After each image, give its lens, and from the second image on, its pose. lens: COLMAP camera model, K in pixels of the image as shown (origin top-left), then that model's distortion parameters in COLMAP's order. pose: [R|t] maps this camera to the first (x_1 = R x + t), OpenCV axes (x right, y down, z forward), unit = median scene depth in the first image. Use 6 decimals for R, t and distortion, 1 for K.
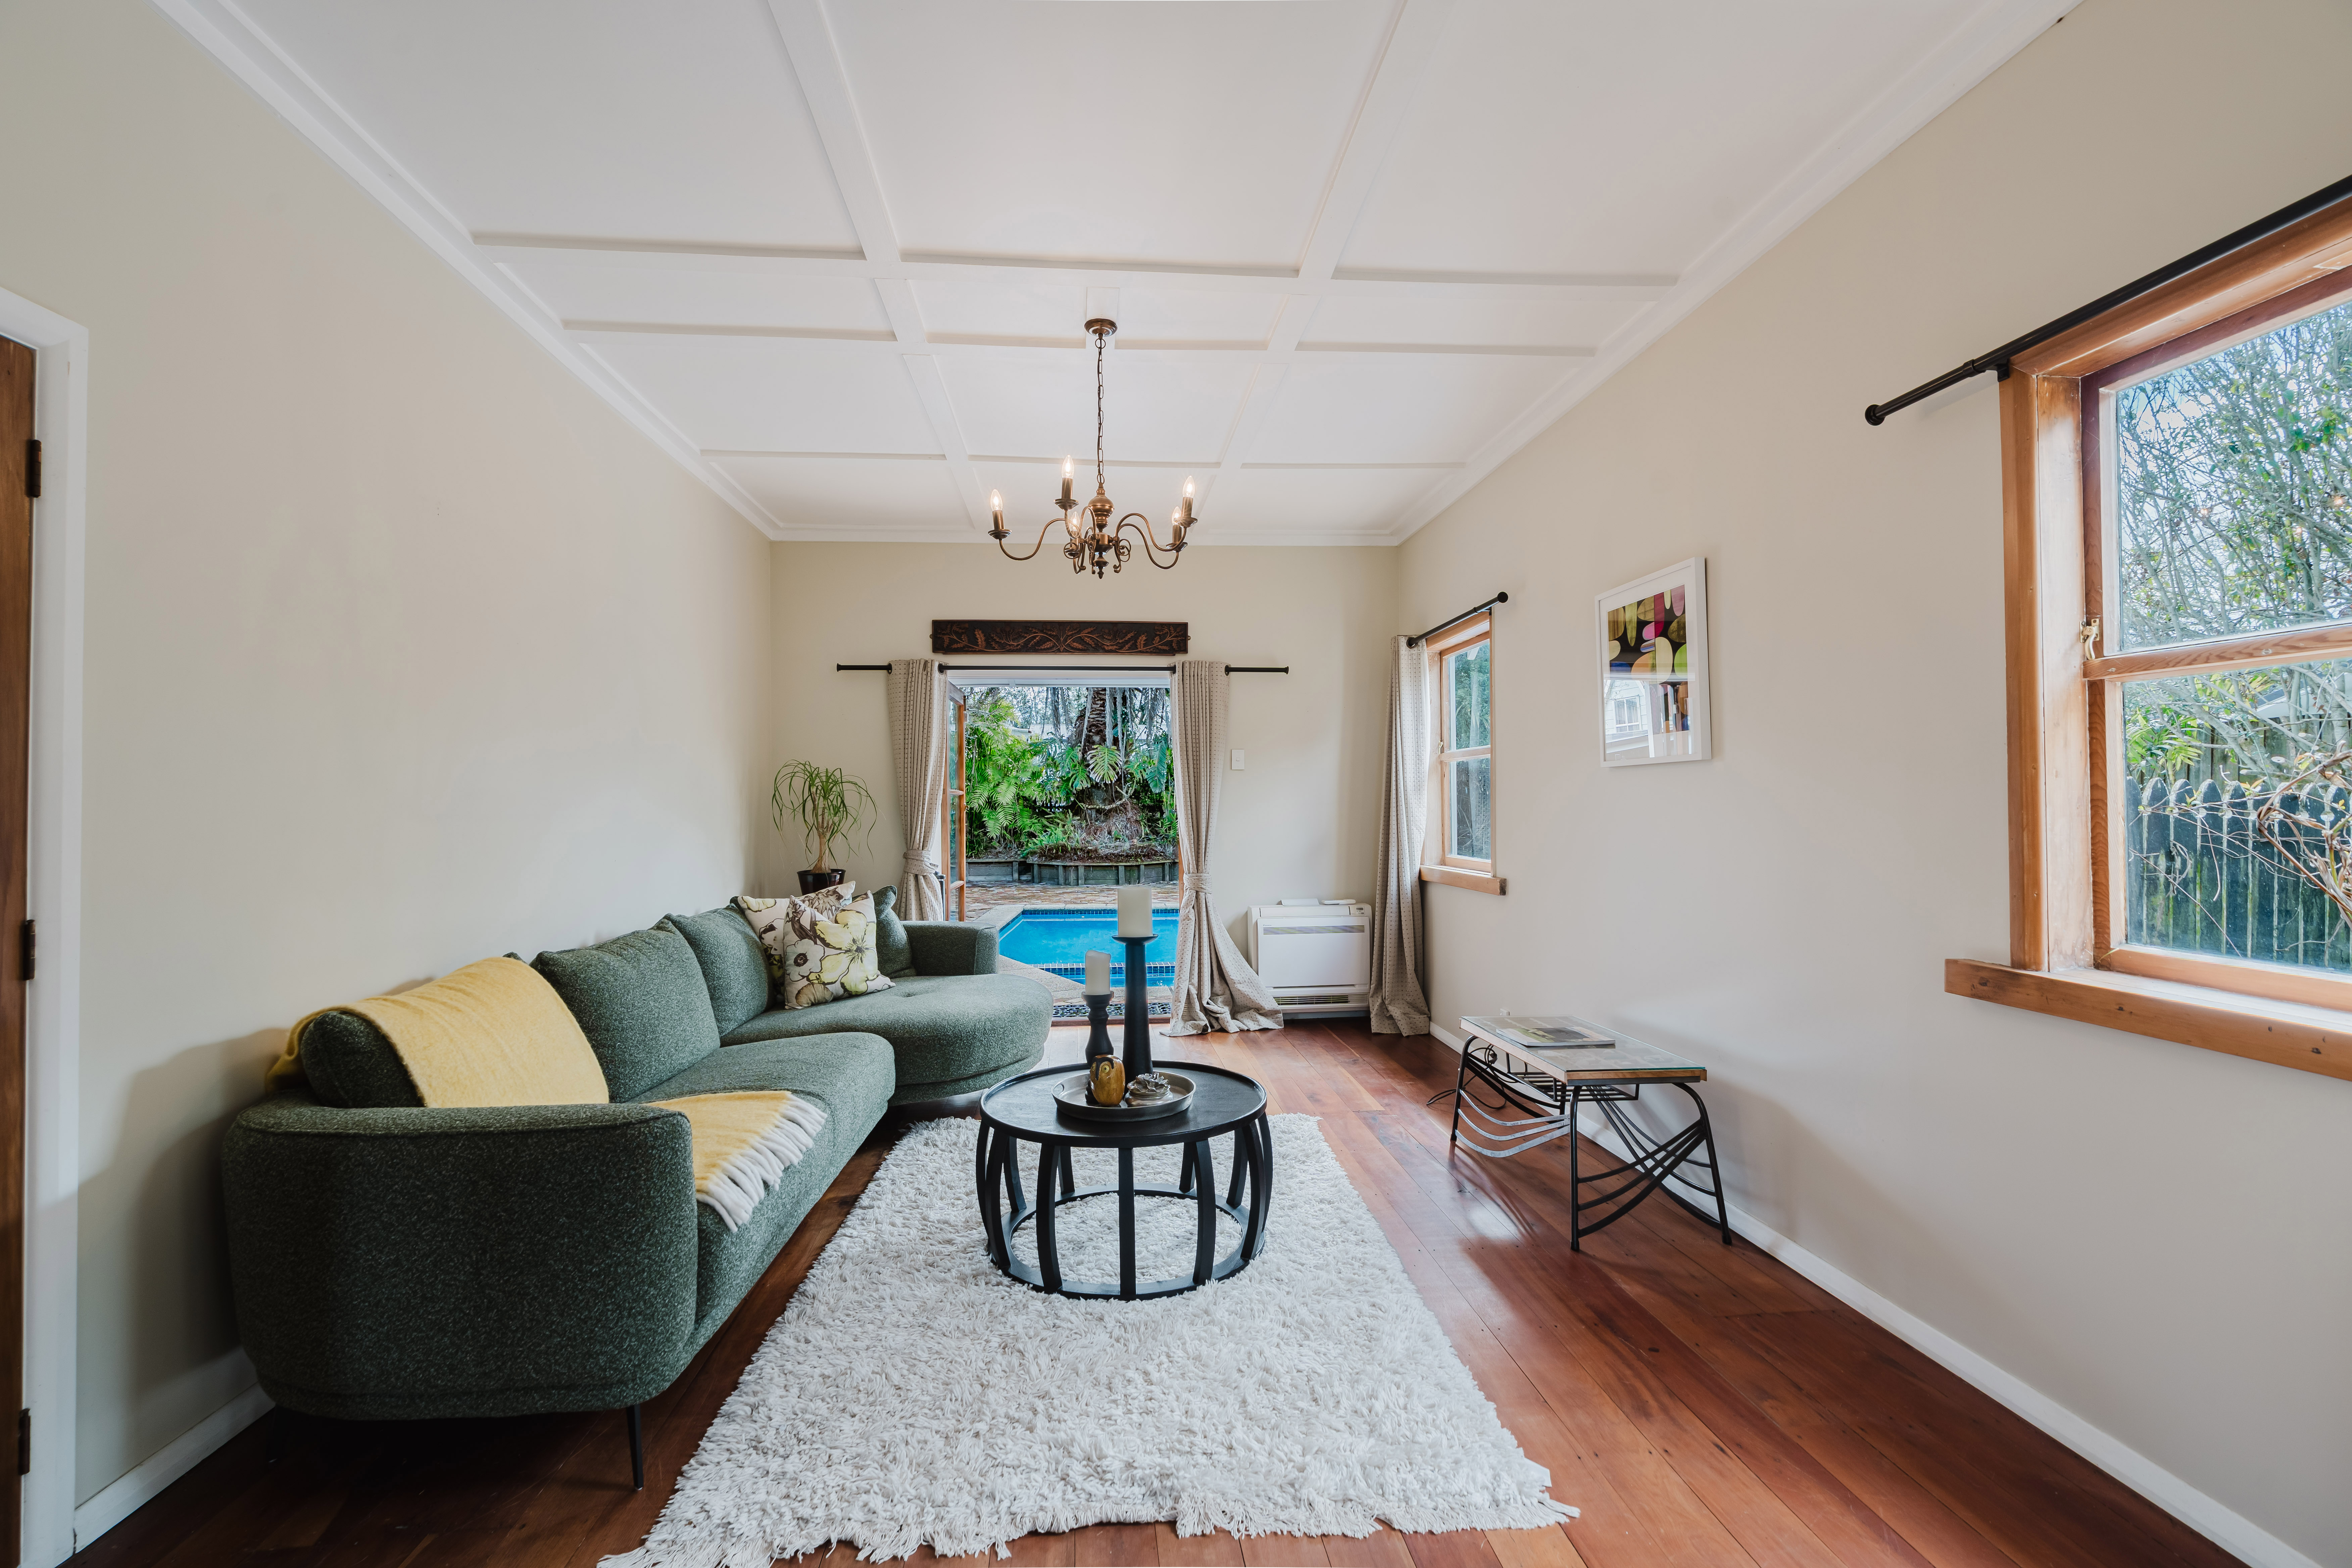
lens RADIAL K [[1045.0, 0, 1178.6], [0, 1045.0, 786.9], [0, 0, 1]] dist [-0.016439, 0.000749]
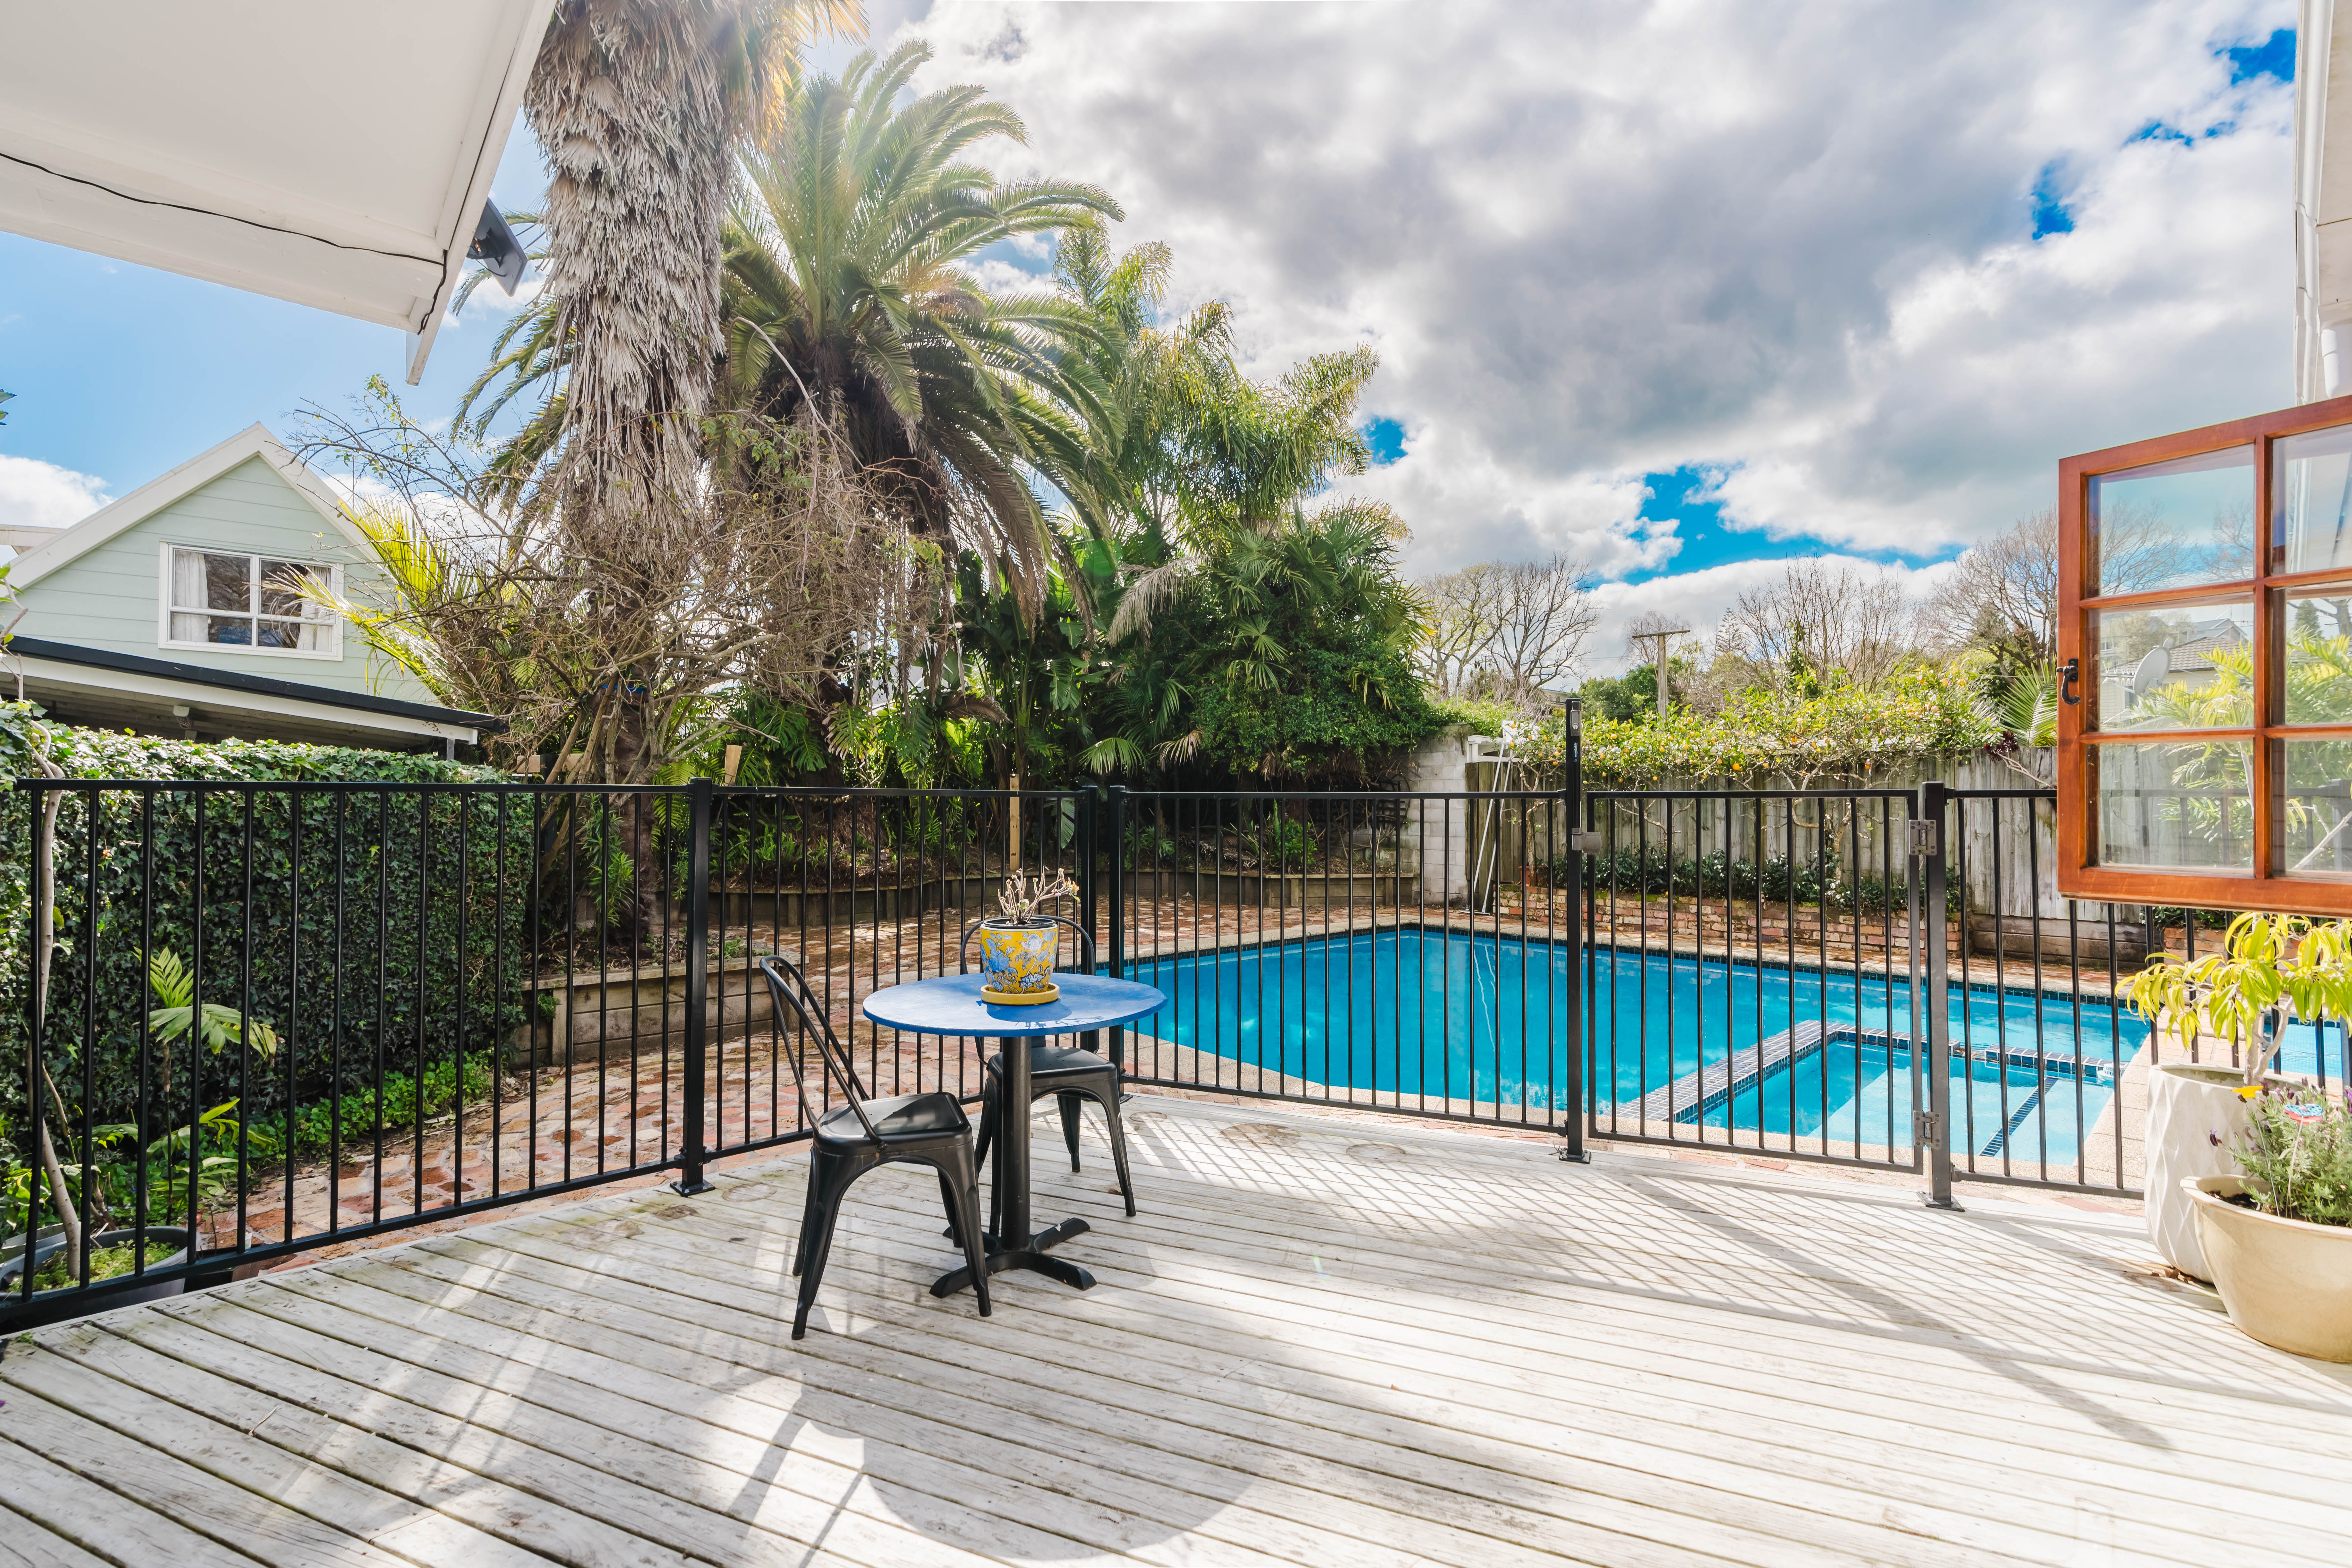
lens RADIAL K [[1054.1, 0, 1176.0], [0, 1054.1, 784.0], [0, 0, 1]] dist [-0.002645, 0.001395]
pose [[0.794876, 0.015504, 0.606574, -1.079615], [-0.016179, 0.999860, -0.004355, 0.031408], [-0.606556, -0.006352, 0.795015, 1.288048]]
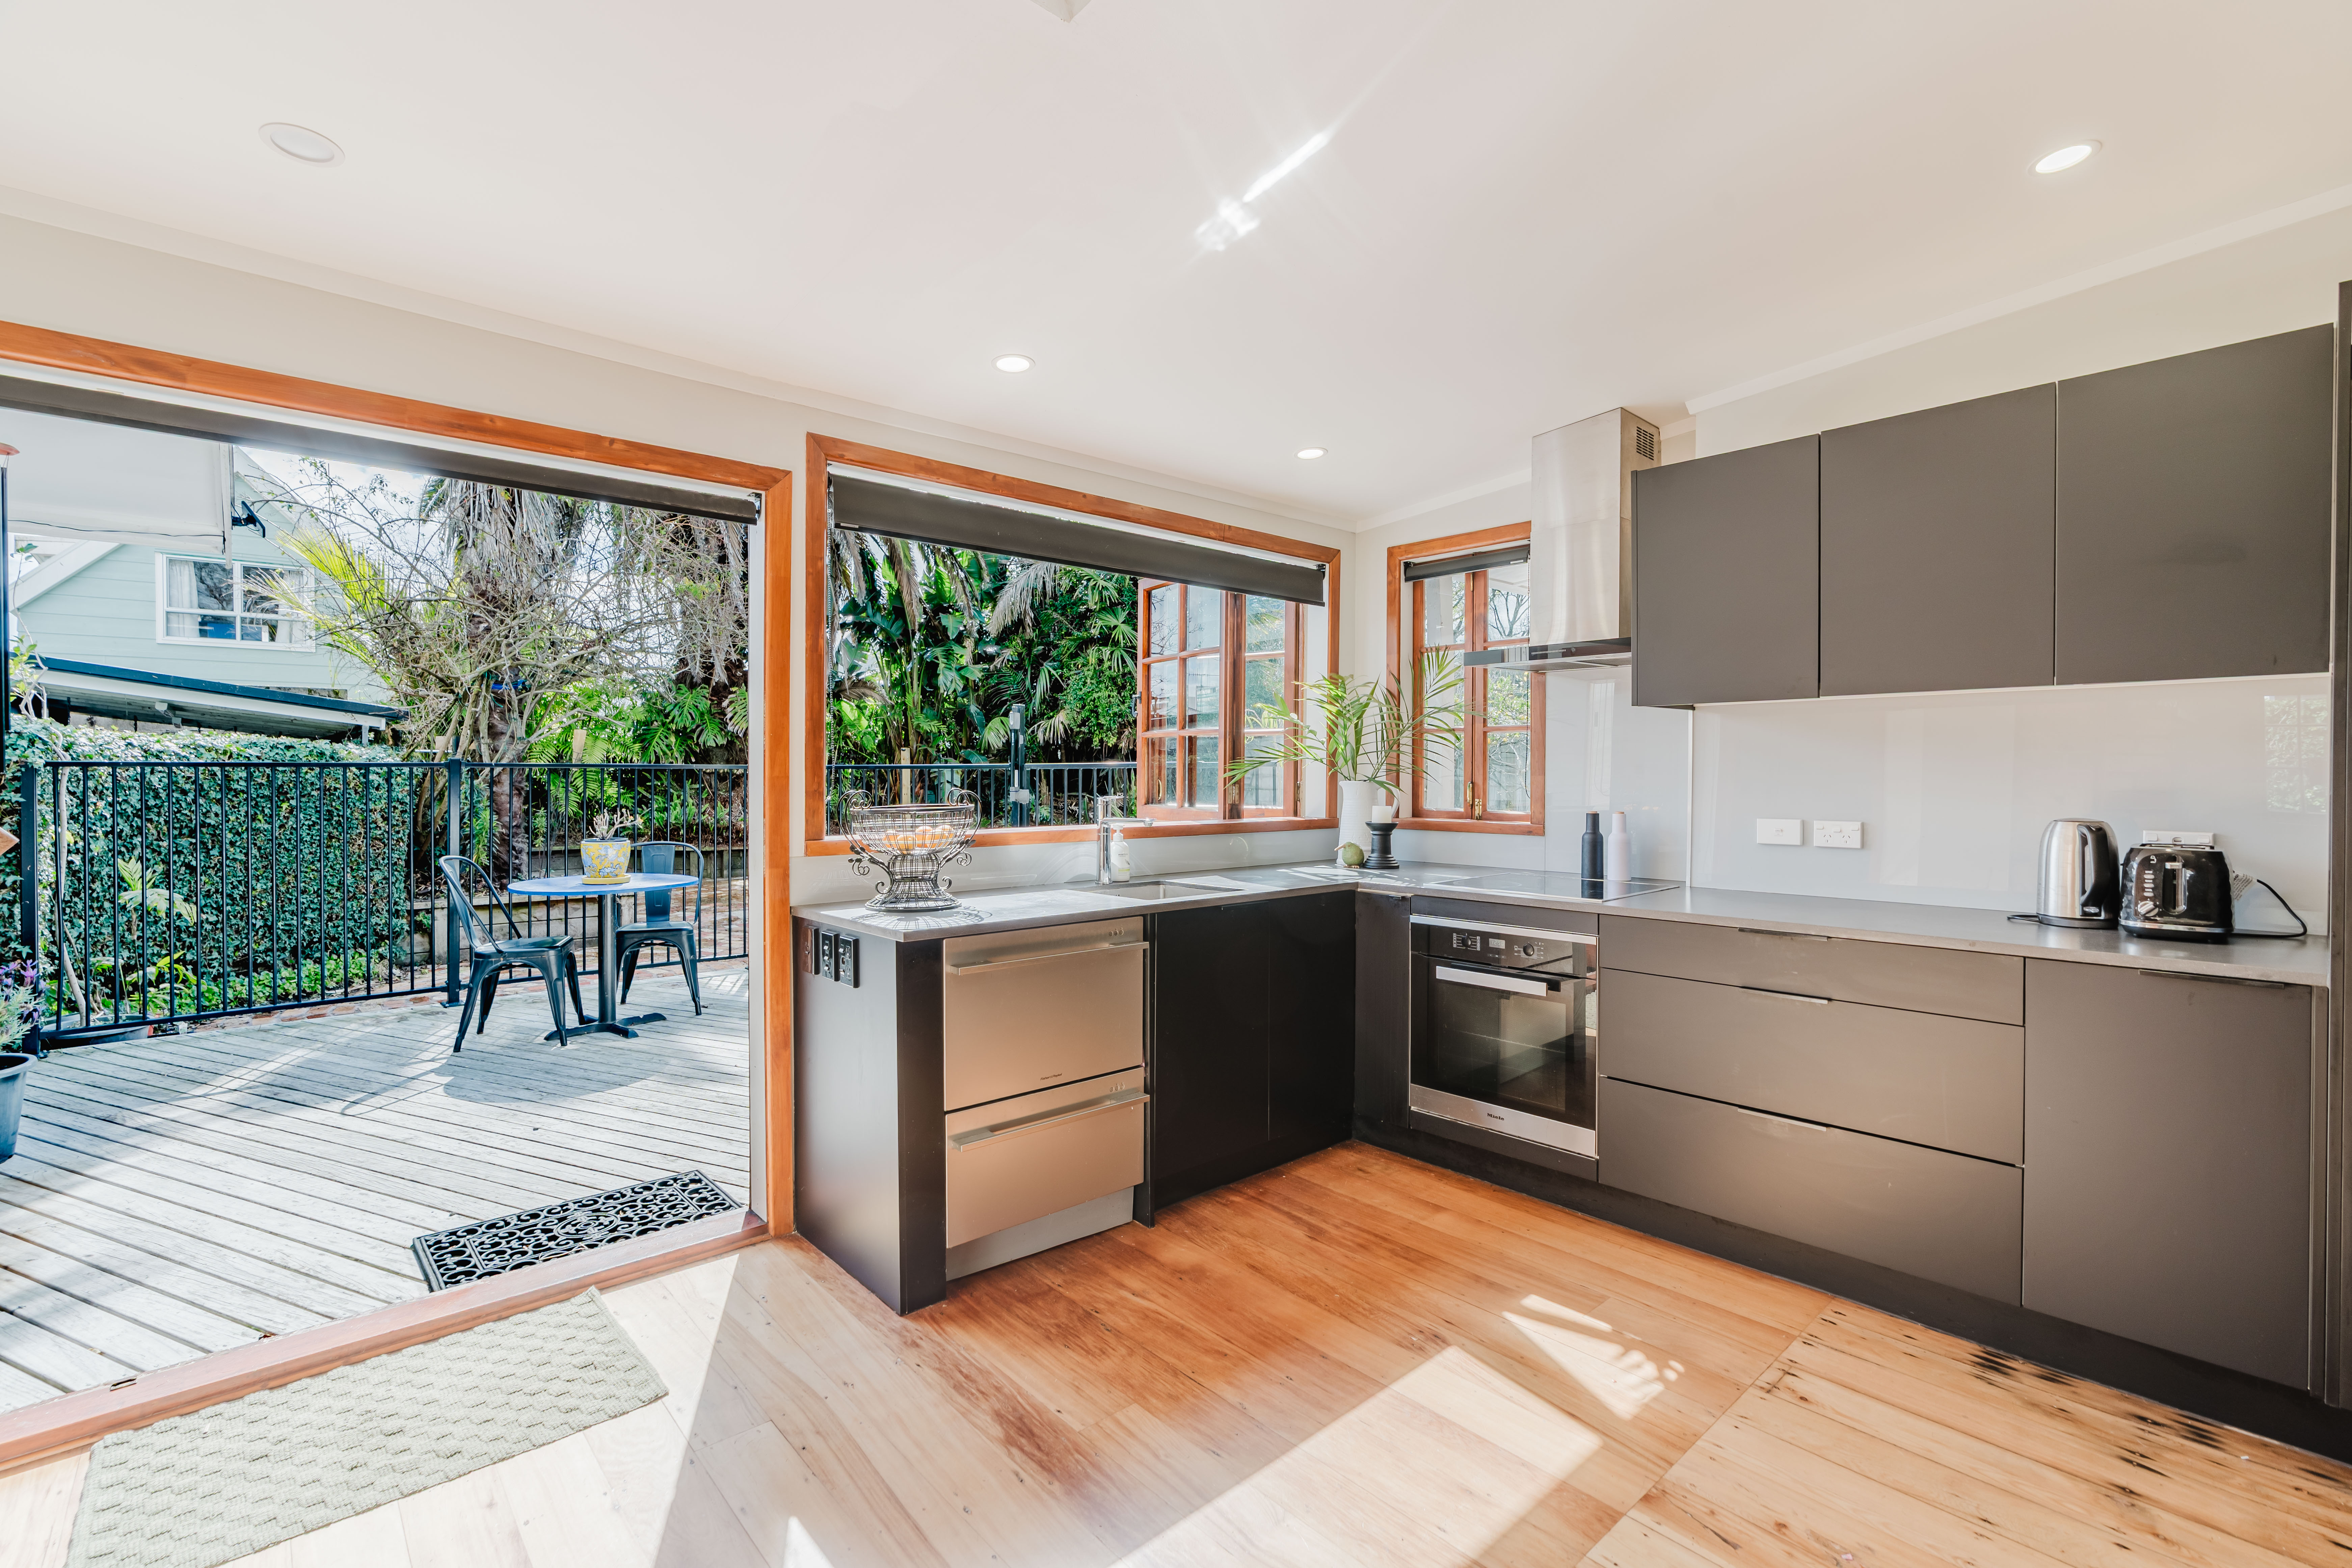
lens RADIAL K [[1059.4, 0, 1178.8], [0, 1059.4, 782.5], [0, 0, 1]] dist [-0.000443, 0.001454]
pose [[0.801902, -0.002868, 0.597448, -0.982096], [-0.013336, 0.999653, 0.022698, 0.021441], [-0.597306, -0.026169, 0.801586, 0.735288]]
